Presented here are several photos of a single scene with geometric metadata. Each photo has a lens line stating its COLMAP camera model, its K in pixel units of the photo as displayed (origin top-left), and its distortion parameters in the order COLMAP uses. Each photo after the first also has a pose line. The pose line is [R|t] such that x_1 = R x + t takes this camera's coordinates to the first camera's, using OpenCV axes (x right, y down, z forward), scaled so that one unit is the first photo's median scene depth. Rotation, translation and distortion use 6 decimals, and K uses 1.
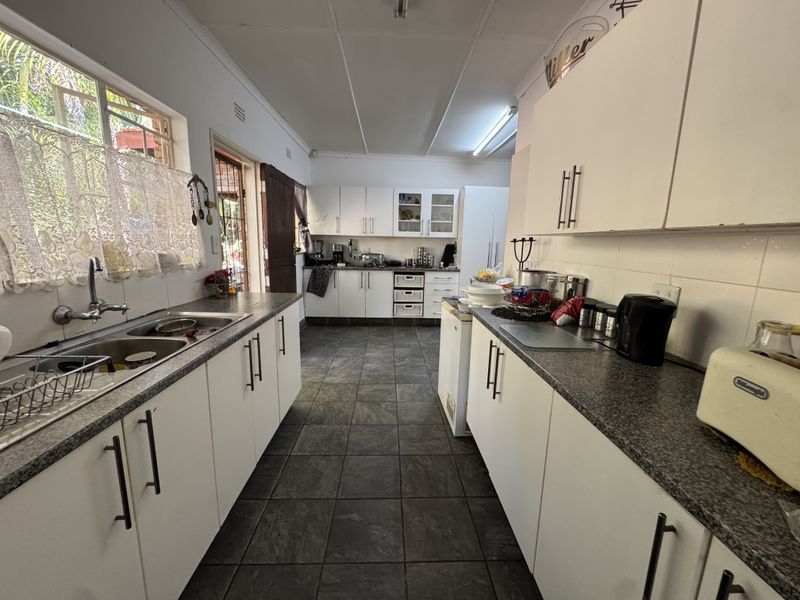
lens RADIAL K [[321.6, 0, 400.0], [0, 321.6, 300.0], [0, 0, 1]] dist [0.000475, 0.000046]
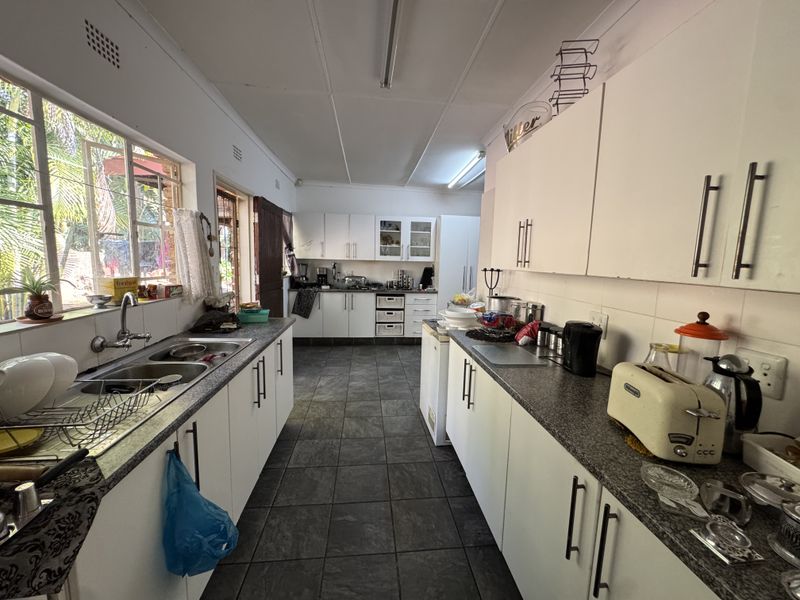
lens RADIAL K [[321.6, 0, 400.0], [0, 321.6, 300.0], [0, 0, 1]] dist [0.000475, 0.000046]
pose [[0.997670, -0.005447, 0.068011, -0.030536], [0.009055, 0.998561, -0.052856, -0.025901], [-0.067625, 0.053349, 0.996283, -0.146821]]
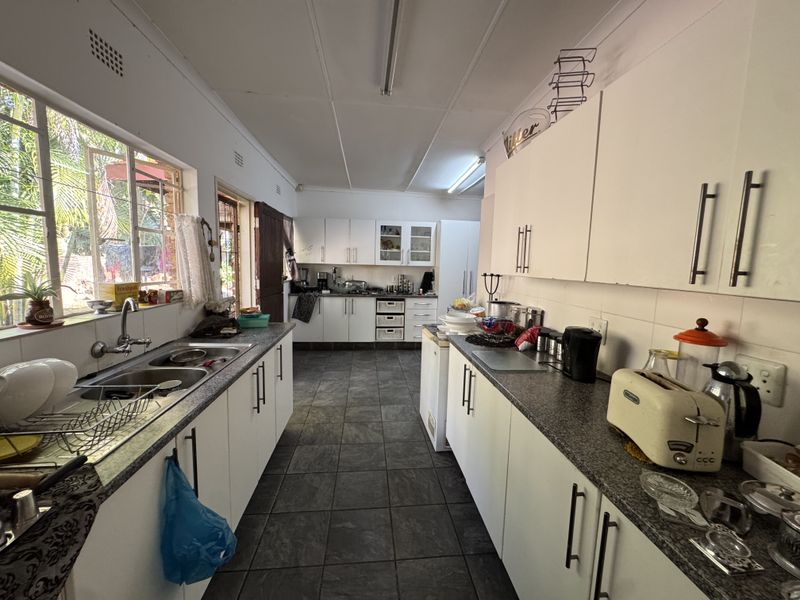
lens RADIAL K [[321.6, 0, 400.0], [0, 321.6, 300.0], [0, 0, 1]] dist [0.000475, 0.000046]
pose [[0.997767, -0.003885, 0.066674, -0.028525], [0.008261, 0.997819, -0.065493, -0.029590], [-0.066274, 0.065898, 0.995623, -0.149046]]
